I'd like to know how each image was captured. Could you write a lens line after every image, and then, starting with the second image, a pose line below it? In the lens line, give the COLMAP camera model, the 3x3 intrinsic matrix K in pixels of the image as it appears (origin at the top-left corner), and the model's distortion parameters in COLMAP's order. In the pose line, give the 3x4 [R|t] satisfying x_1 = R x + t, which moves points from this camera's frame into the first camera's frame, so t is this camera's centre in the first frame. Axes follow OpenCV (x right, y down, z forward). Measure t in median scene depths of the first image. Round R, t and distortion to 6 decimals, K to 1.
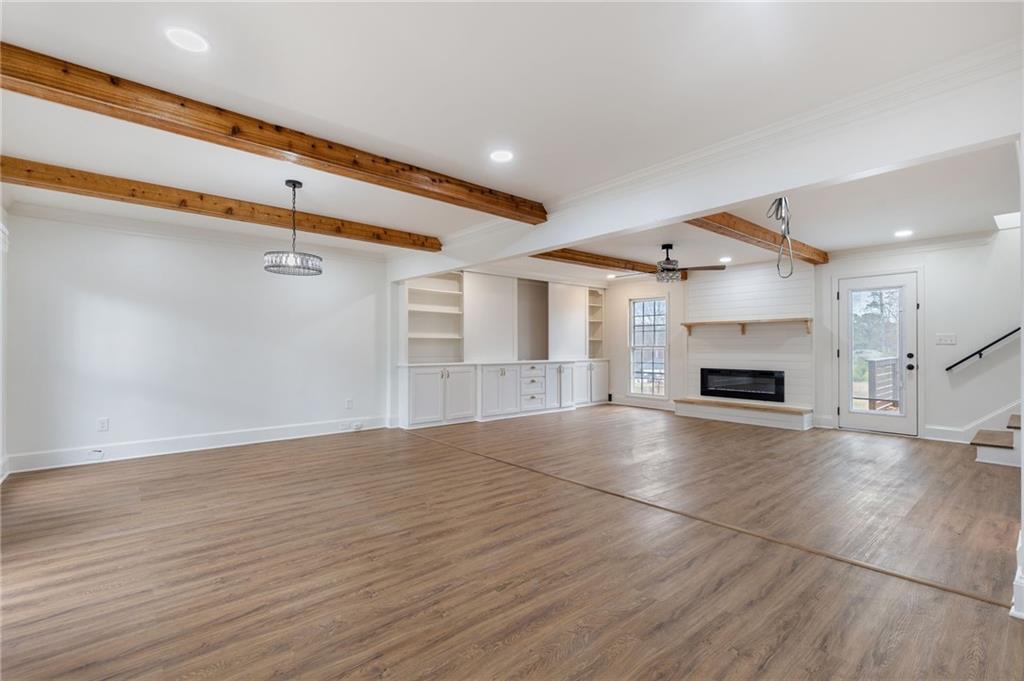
lens RADIAL K [[459.4, 0, 512.0], [0, 459.4, 343.0], [0, 0, 1]] dist [0.002224, -0.000608]
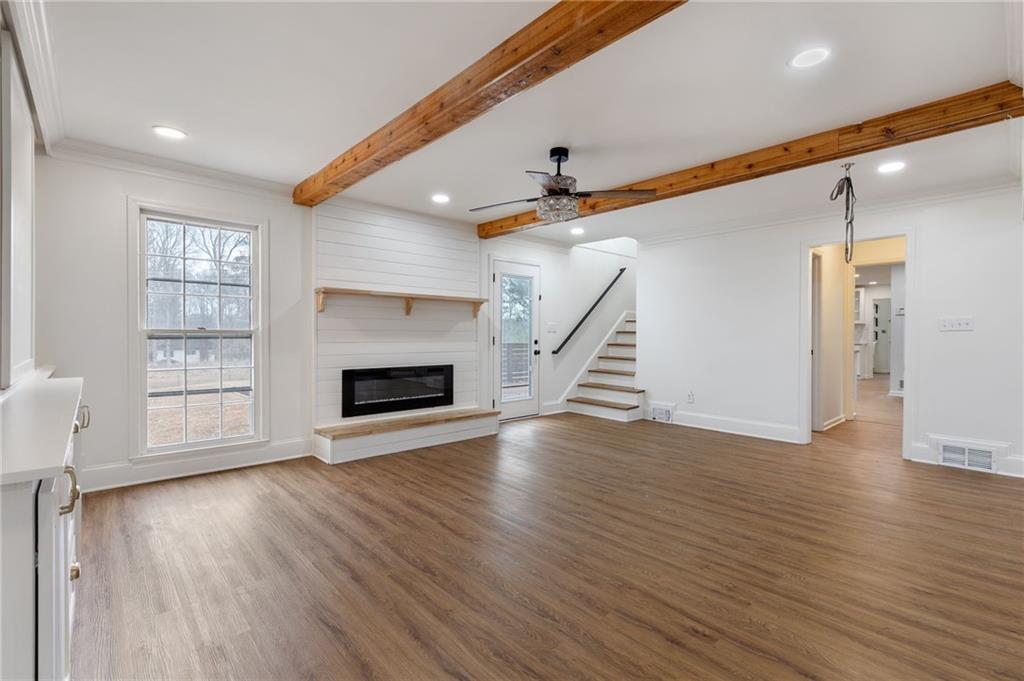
lens RADIAL K [[459.4, 0, 511.6], [0, 459.4, 340.3], [0, 0, 1]] dist [0.002224, -0.000608]
pose [[-0.045125, -0.009826, 0.998933, -0.188205], [-0.011617, 0.999889, 0.009310, 0.011869], [-0.998914, -0.011184, -0.045235, 0.927620]]
